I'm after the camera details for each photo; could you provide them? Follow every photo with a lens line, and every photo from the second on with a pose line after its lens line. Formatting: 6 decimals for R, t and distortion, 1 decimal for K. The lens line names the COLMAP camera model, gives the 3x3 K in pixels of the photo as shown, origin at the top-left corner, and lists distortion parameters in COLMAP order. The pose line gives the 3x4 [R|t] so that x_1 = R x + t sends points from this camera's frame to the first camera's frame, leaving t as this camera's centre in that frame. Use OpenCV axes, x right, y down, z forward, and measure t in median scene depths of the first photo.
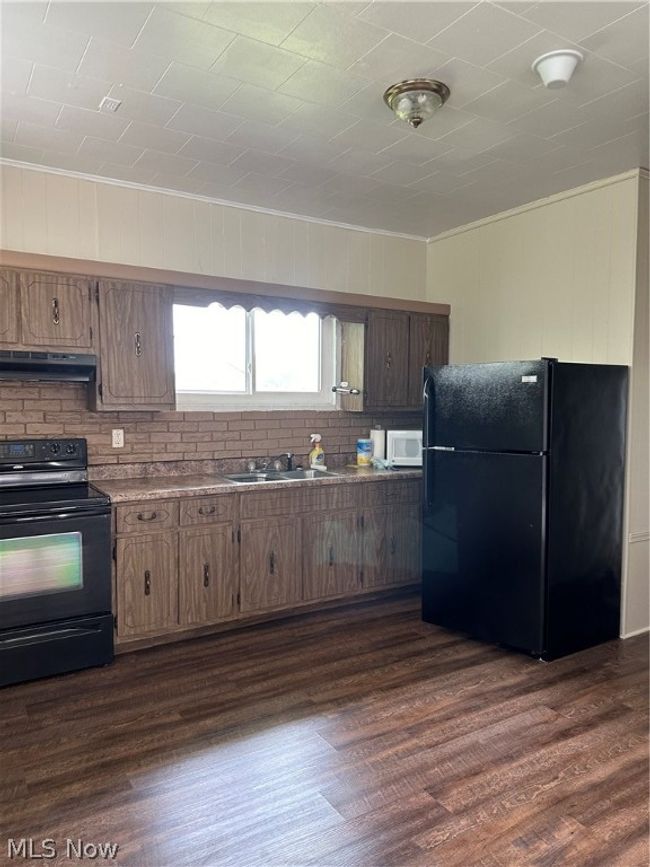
lens RADIAL K [[611.5, 0, 324.4], [0, 611.5, 428.7], [0, 0, 1]] dist [0.021916, -0.010751]
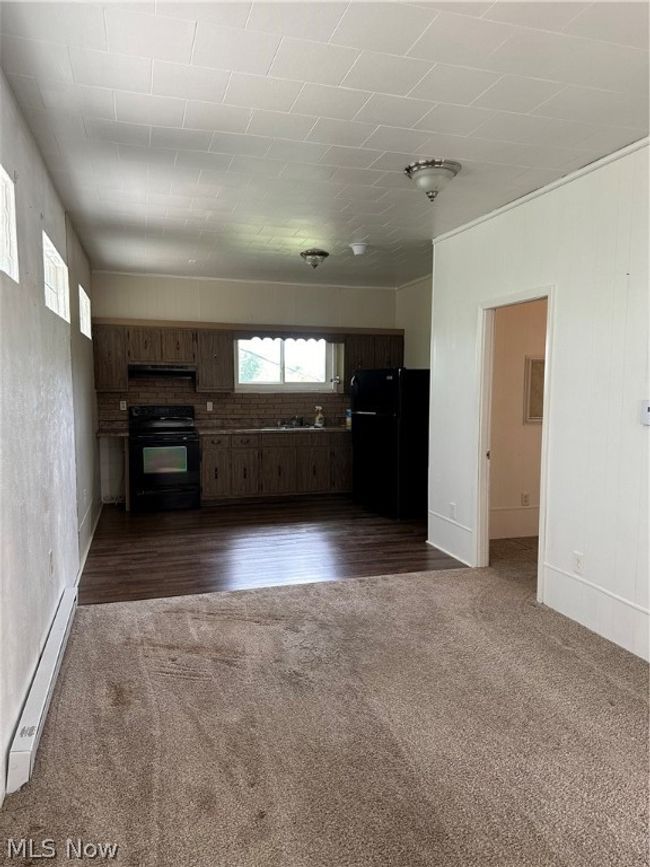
lens RADIAL K [[611.5, 0, 325.9], [0, 611.5, 437.8], [0, 0, 1]] dist [0.021916, -0.010751]
pose [[0.966445, 0.024755, -0.255678, 0.549158], [-0.012865, 0.998761, 0.048073, 0.017461], [0.256551, -0.043171, 0.965566, -0.844259]]
